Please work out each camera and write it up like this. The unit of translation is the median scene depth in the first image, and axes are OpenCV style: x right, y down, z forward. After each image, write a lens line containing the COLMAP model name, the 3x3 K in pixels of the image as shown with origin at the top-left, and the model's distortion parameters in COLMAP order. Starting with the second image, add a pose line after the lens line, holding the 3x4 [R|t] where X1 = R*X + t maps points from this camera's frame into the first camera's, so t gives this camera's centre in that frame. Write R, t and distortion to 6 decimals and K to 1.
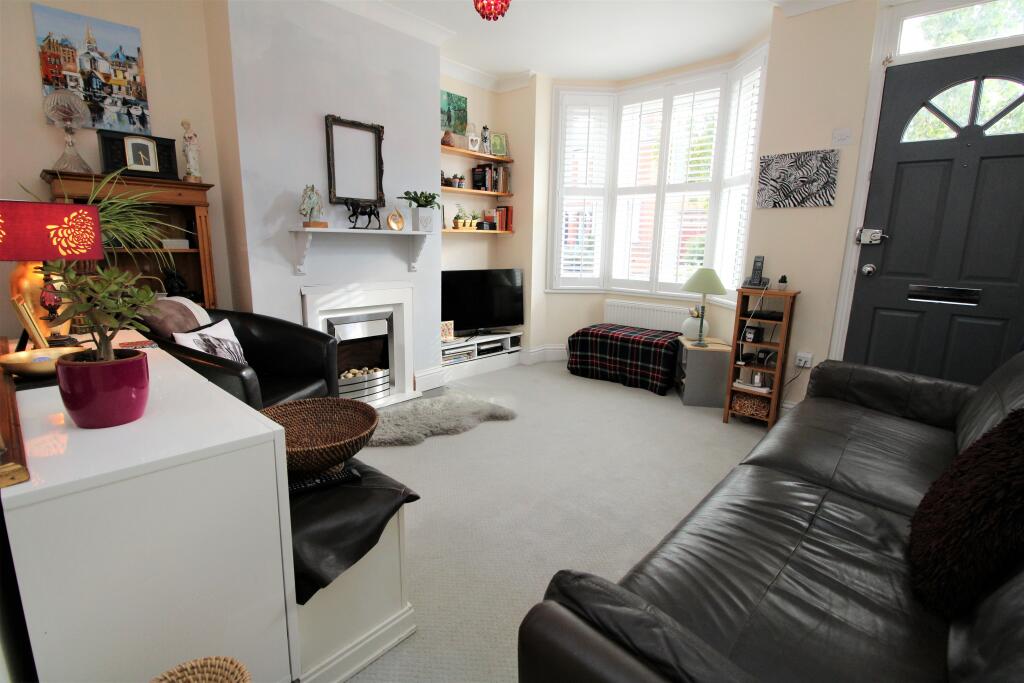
lens RADIAL K [[477.6, 0, 506.4], [0, 477.6, 340.0], [0, 0, 1]] dist [-0.018932, -0.001144]
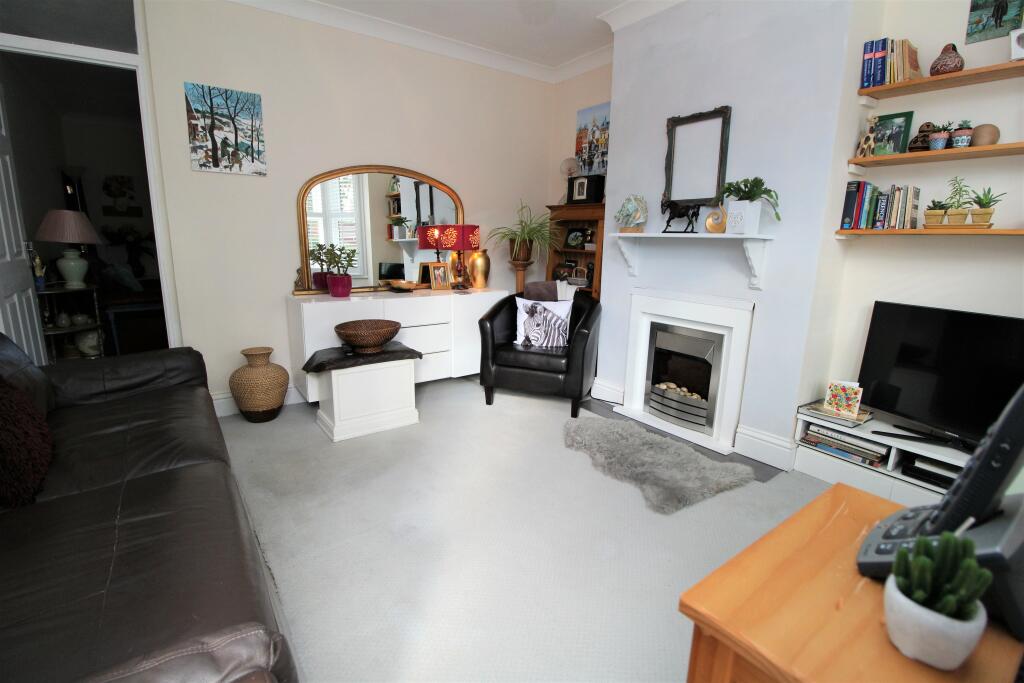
lens RADIAL K [[477.6, 0, 506.4], [0, 477.6, 340.0], [0, 0, 1]] dist [-0.018932, -0.001144]
pose [[-0.197756, 0.182991, -0.963020, 0.716670], [-0.214090, 0.950642, 0.224602, -0.182490], [0.956587, 0.250589, -0.148818, 0.923829]]
